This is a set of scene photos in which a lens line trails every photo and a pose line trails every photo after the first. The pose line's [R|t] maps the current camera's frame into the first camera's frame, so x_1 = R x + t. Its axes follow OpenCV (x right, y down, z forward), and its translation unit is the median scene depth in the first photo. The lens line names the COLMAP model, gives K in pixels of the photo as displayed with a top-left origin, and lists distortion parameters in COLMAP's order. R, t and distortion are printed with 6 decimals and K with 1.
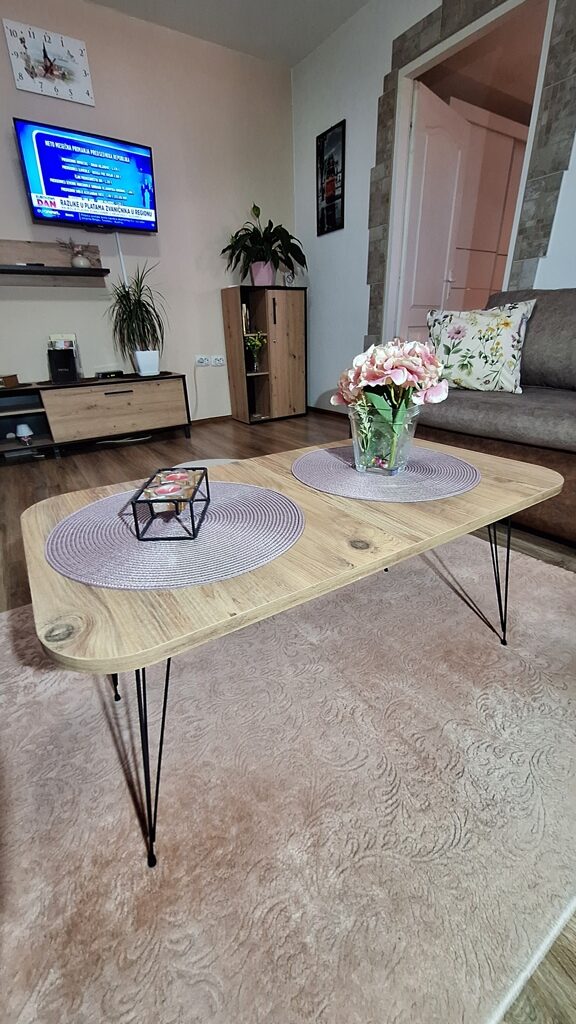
lens RADIAL K [[406.5, 0, 280.7], [0, 406.5, 523.8], [0, 0, 1]] dist [-0.007214, 0.002279]
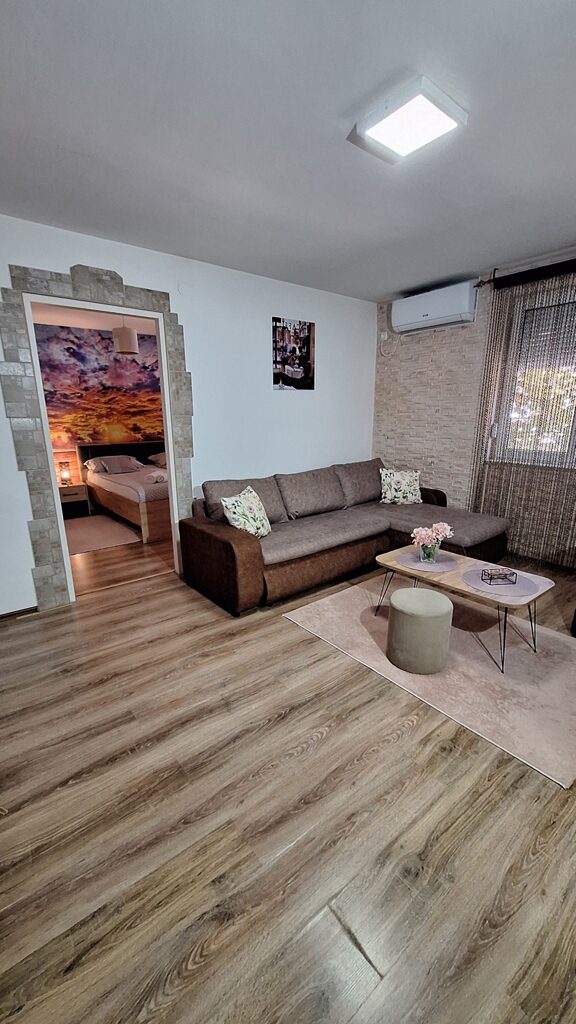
lens RADIAL K [[406.5, 0, 279.5], [0, 406.5, 523.3], [0, 0, 1]] dist [-0.007214, 0.002279]
pose [[-0.084771, -0.226621, 0.970287, -0.918992], [0.433296, 0.868513, 0.240706, -0.576116], [-0.897256, 0.440826, 0.024569, 0.649437]]
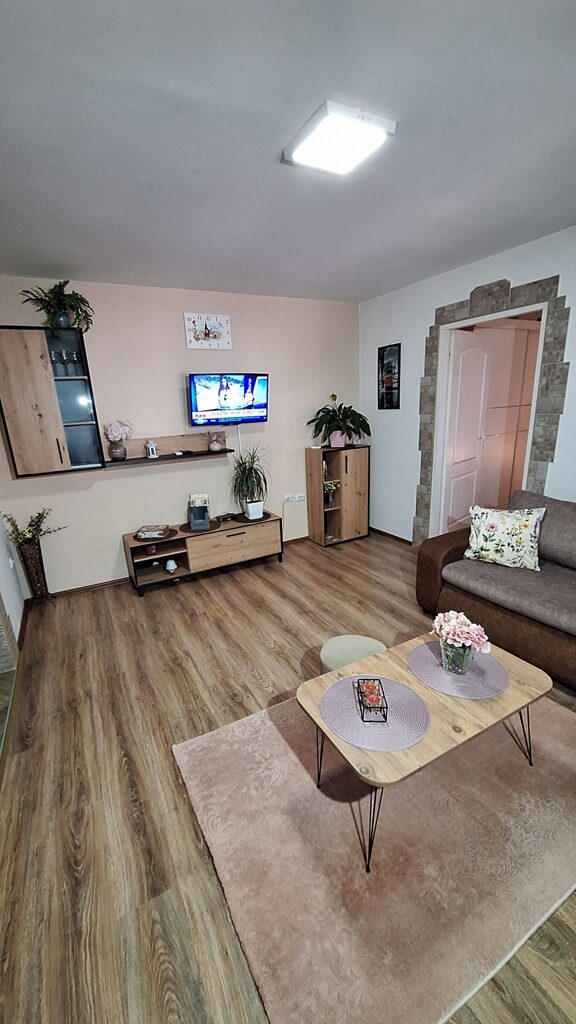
lens RADIAL K [[406.5, 0, 281.9], [0, 406.5, 523.6], [0, 0, 1]] dist [-0.007214, 0.002279]
pose [[0.996637, 0.006584, -0.081674, -0.156519], [-0.018617, 0.988892, -0.147463, -0.186965], [0.079796, 0.148488, 0.985690, -0.392529]]
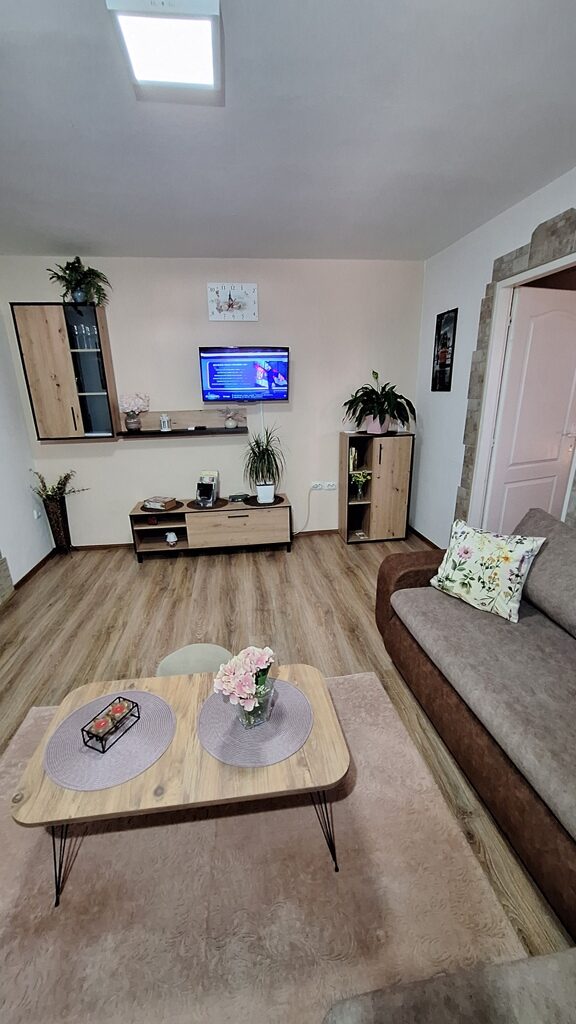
lens RADIAL K [[406.5, 0, 283.0], [0, 406.5, 524.3], [0, 0, 1]] dist [-0.007214, 0.002279]
pose [[0.902179, 0.149915, -0.404474, 0.314134], [-0.190512, 0.979737, -0.061806, -0.283997], [0.387012, 0.132817, 0.912459, -0.169588]]
